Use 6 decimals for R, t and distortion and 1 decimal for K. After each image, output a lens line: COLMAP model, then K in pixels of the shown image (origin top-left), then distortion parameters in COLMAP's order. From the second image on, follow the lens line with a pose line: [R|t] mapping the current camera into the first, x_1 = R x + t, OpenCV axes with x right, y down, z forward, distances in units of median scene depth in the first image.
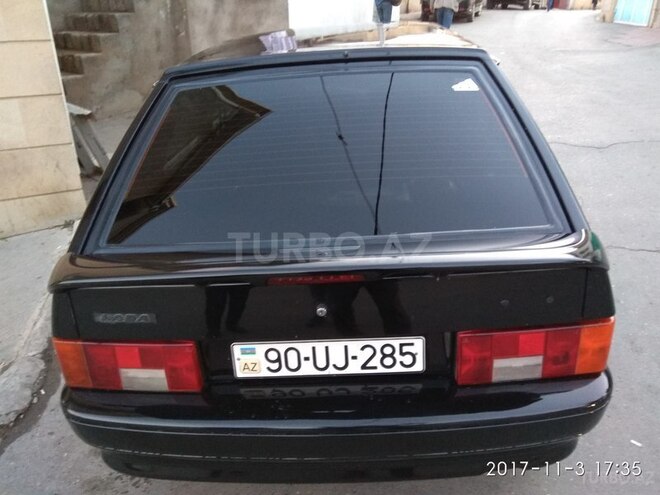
lens RADIAL K [[488.1, 0, 330.0], [0, 488.1, 247.5], [0, 0, 1]] dist [0.006012, -0.009044]
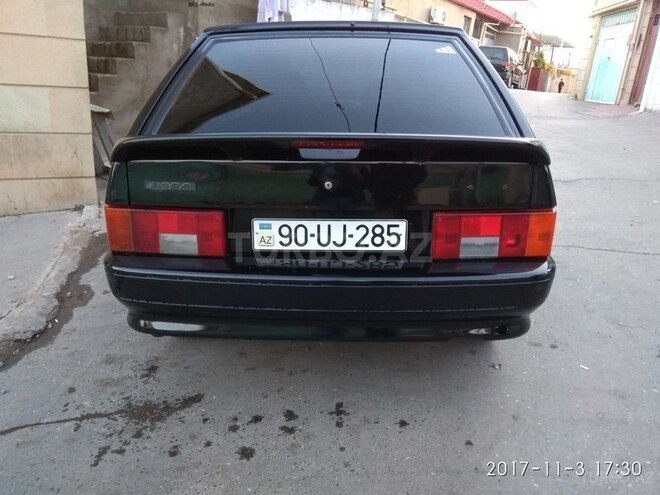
lens RADIAL K [[482.0, 0, 330.0], [0, 482.0, 247.5], [0, 0, 1]] dist [0.041847, -0.053345]
pose [[0.997763, 0.057618, 0.033910, -0.042507], [-0.053233, 0.991532, -0.118446, 0.397733], [-0.040448, 0.116376, 0.992381, -0.212286]]
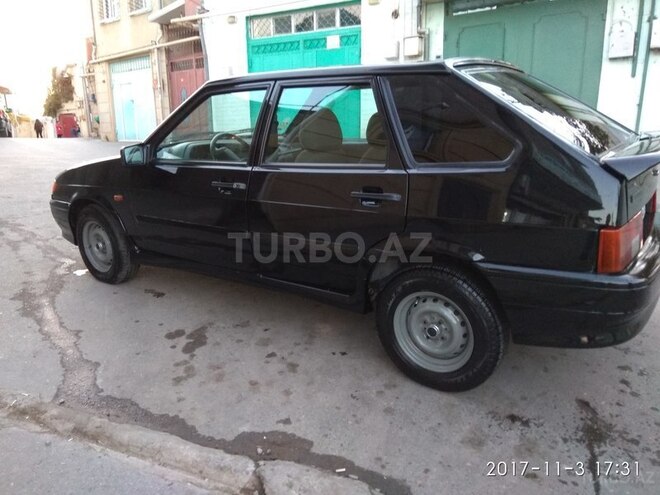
lens RADIAL K [[482.0, 0, 330.0], [0, 482.0, 247.5], [0, 0, 1]] dist [0.041847, -0.053345]
pose [[0.581957, -0.198353, 0.788659, -1.940613], [0.375056, 0.925963, -0.043871, 0.008998], [-0.721567, 0.321322, 0.613264, 0.769280]]
